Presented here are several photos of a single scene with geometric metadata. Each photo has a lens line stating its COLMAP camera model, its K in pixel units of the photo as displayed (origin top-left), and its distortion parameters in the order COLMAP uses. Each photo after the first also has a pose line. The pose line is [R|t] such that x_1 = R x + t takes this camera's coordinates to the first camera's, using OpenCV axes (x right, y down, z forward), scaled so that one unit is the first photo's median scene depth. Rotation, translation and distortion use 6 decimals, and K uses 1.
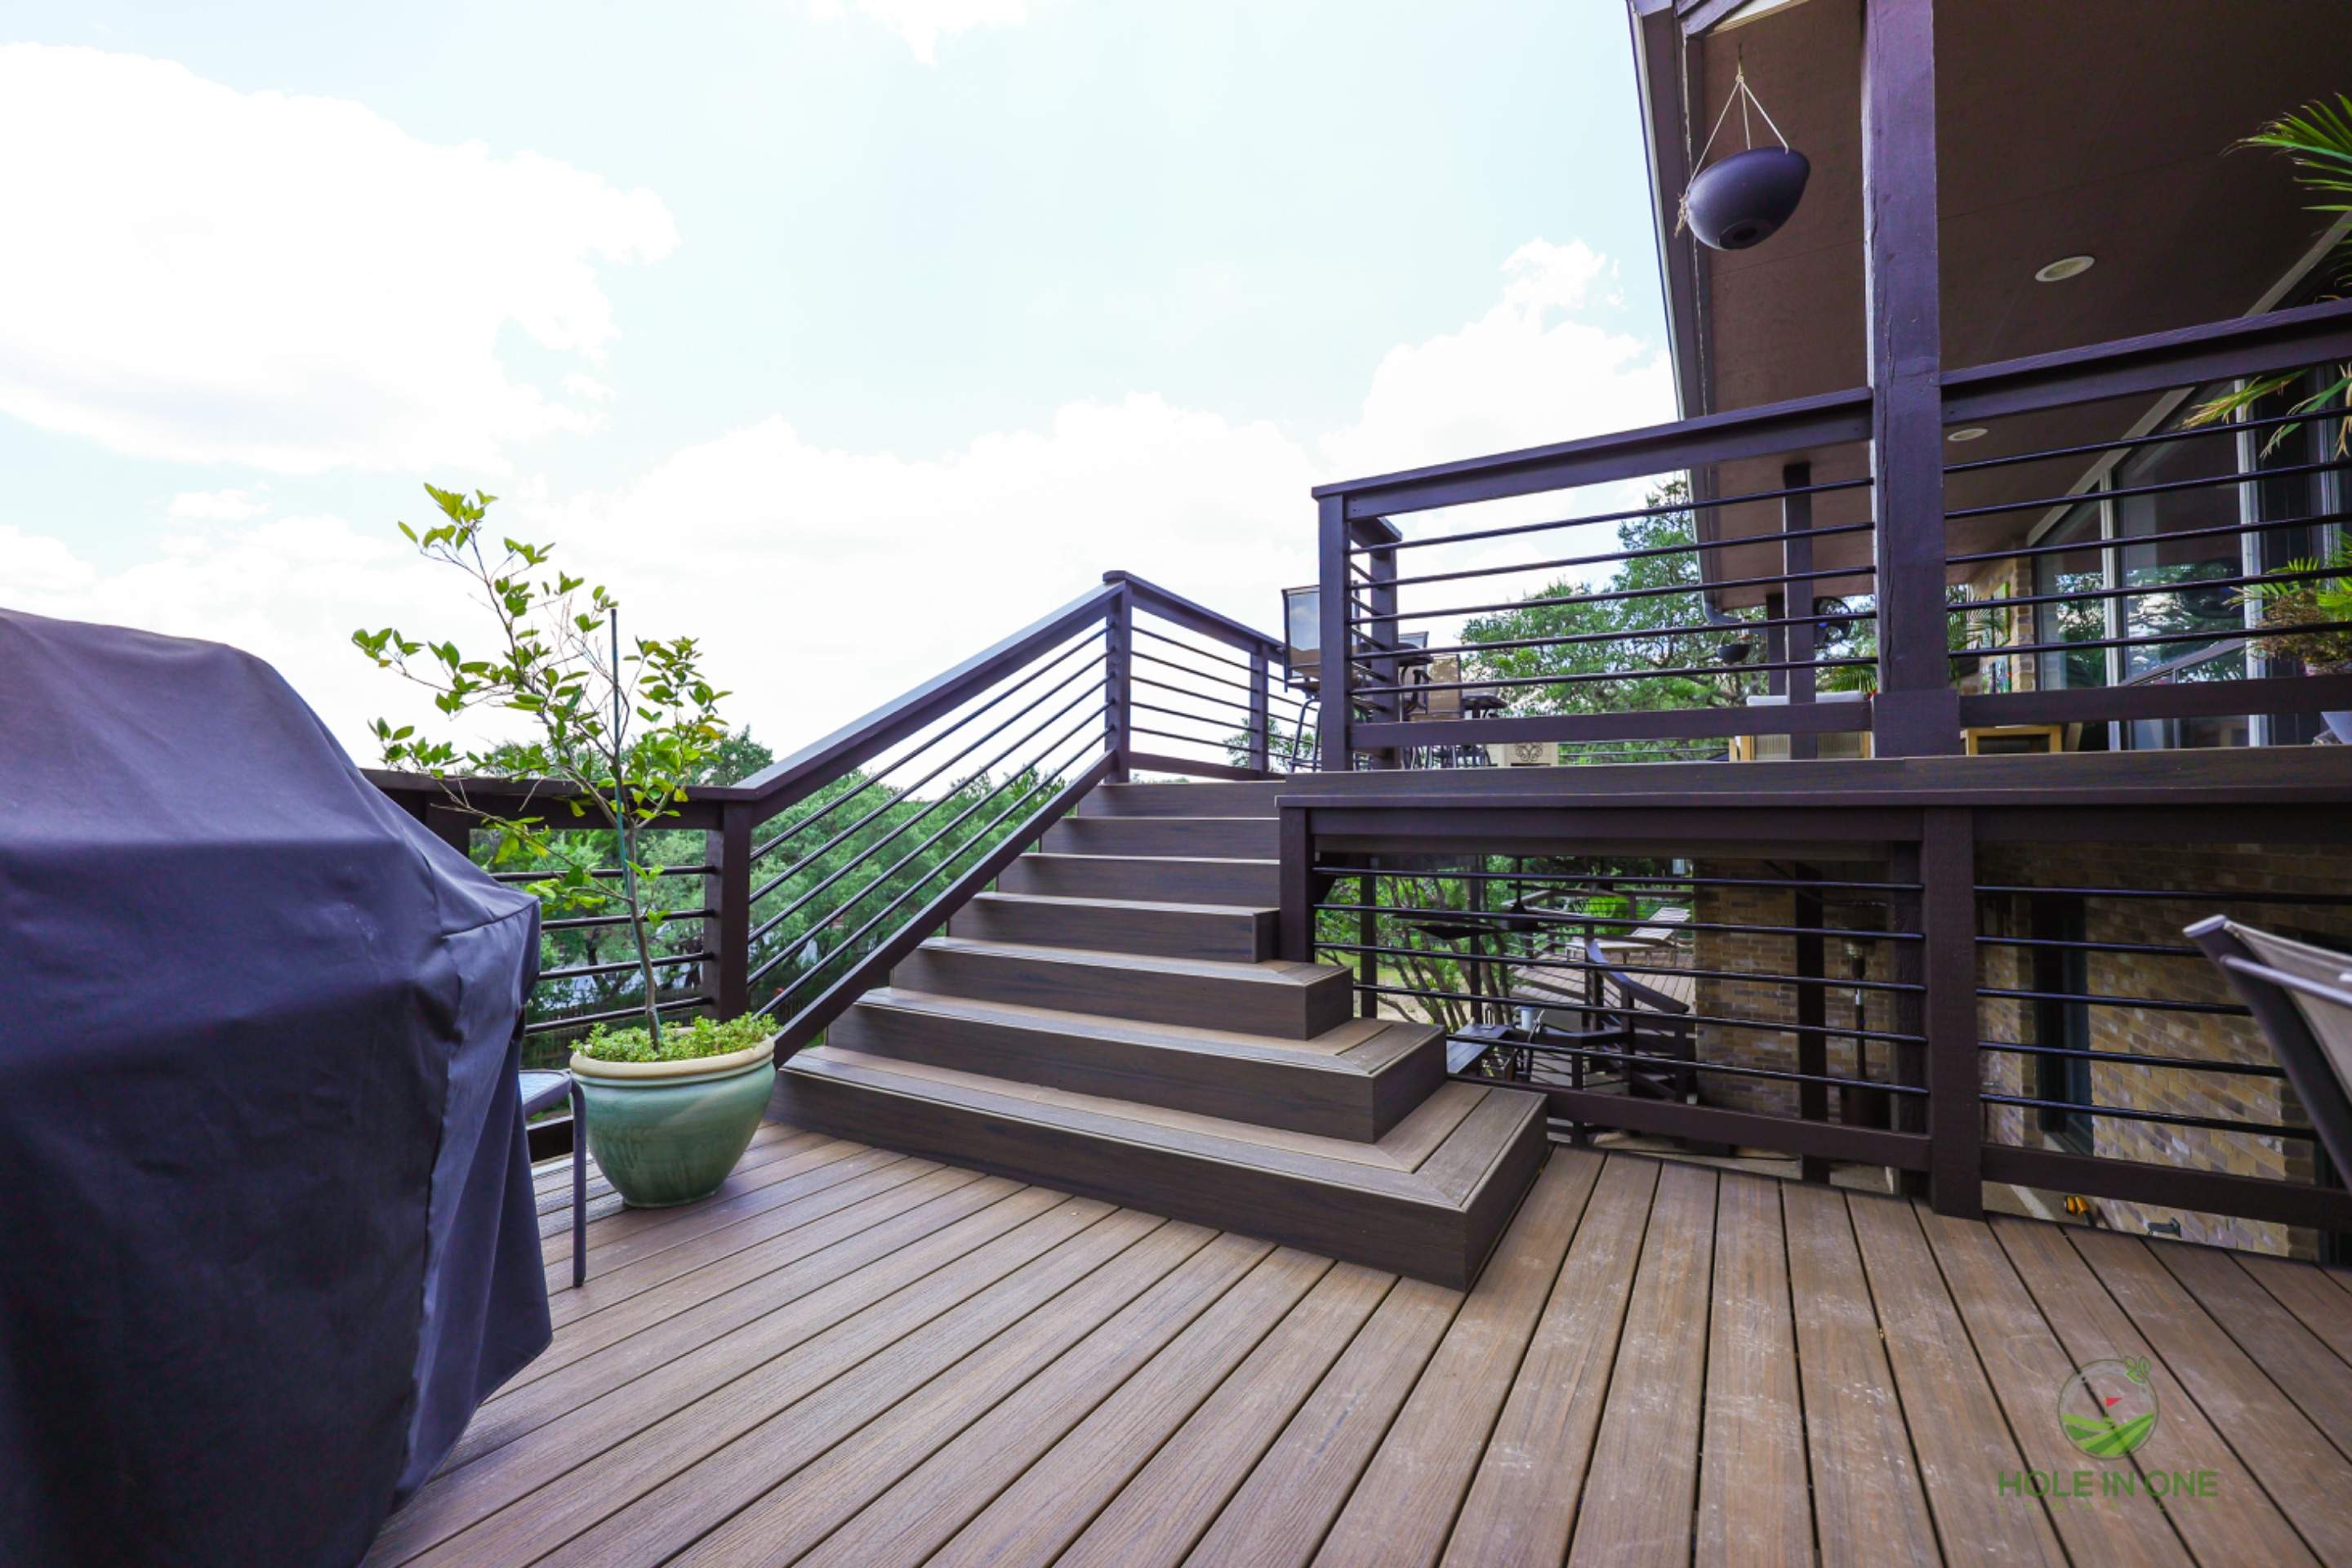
lens RADIAL K [[975.0, 0, 1166.5], [0, 975.0, 786.3], [0, 0, 1]] dist [-0.001881, 0.000425]
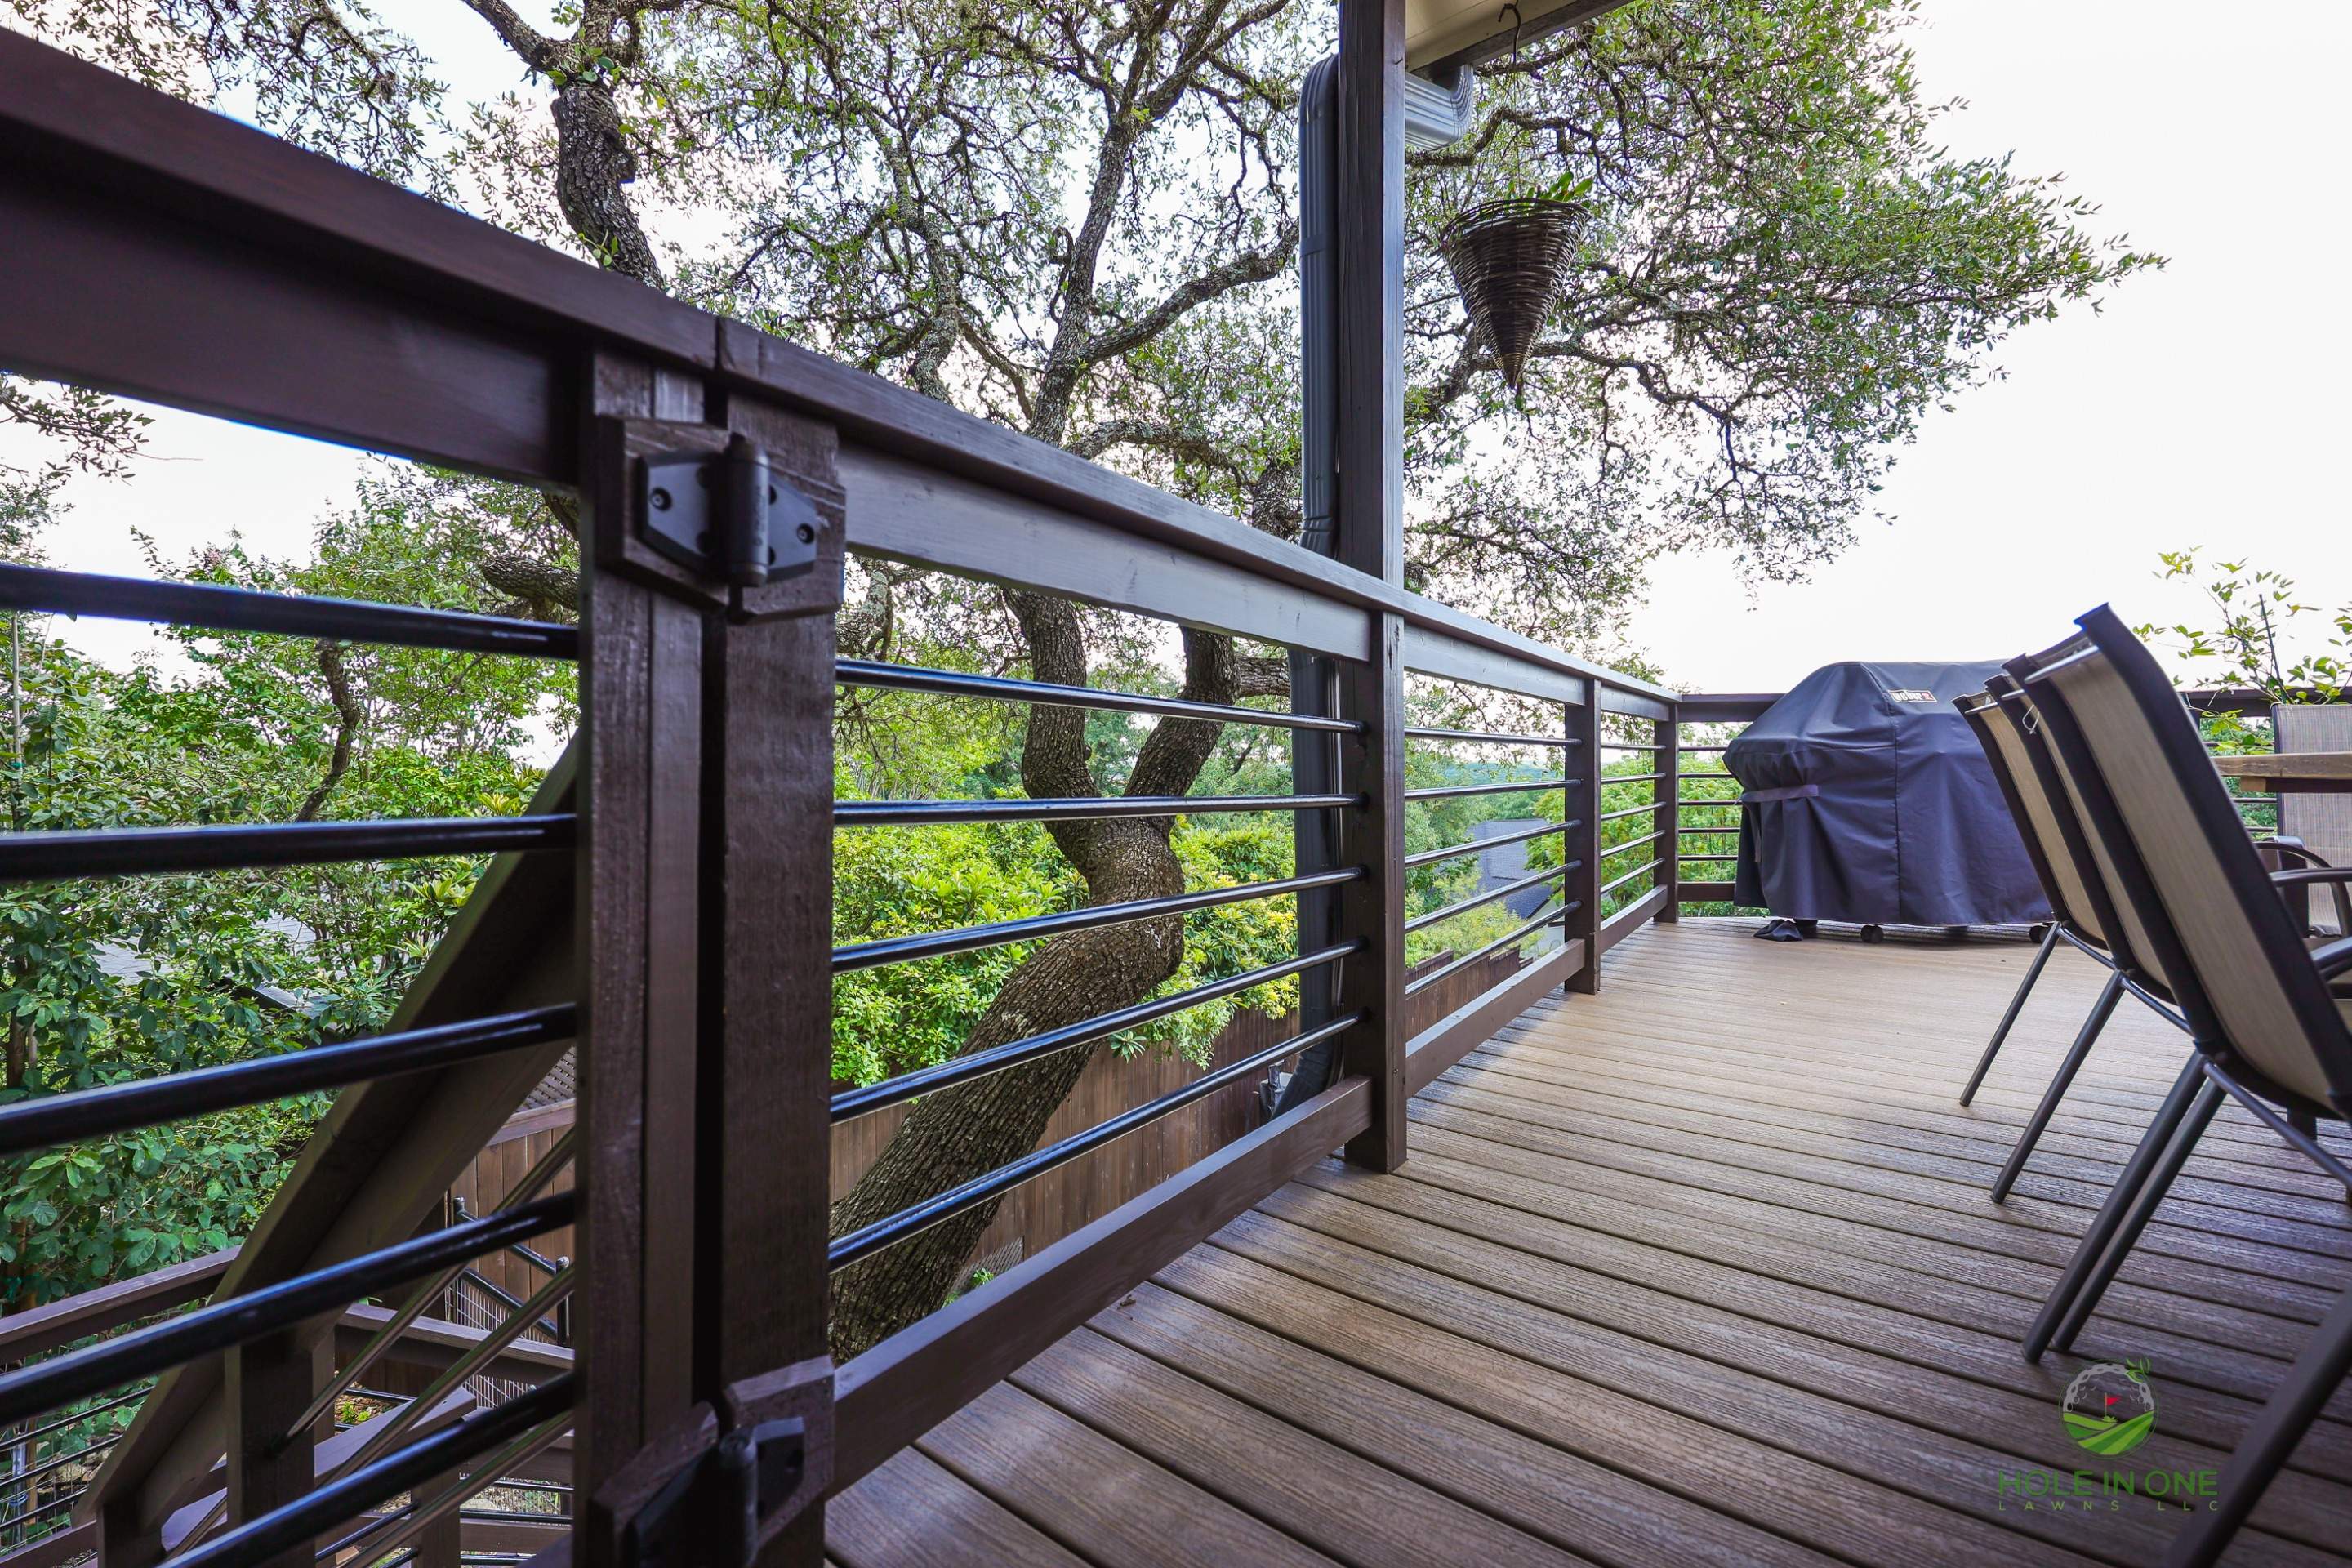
lens RADIAL K [[986.0, 0, 1156.4], [0, 986.0, 804.0], [0, 0, 1]] dist [0.001730, -0.000332]
pose [[-0.098810, 0.029669, -0.994664, 1.048620], [0.037987, 0.998939, 0.026023, 0.061306], [0.994381, -0.035213, -0.099832, -0.630227]]
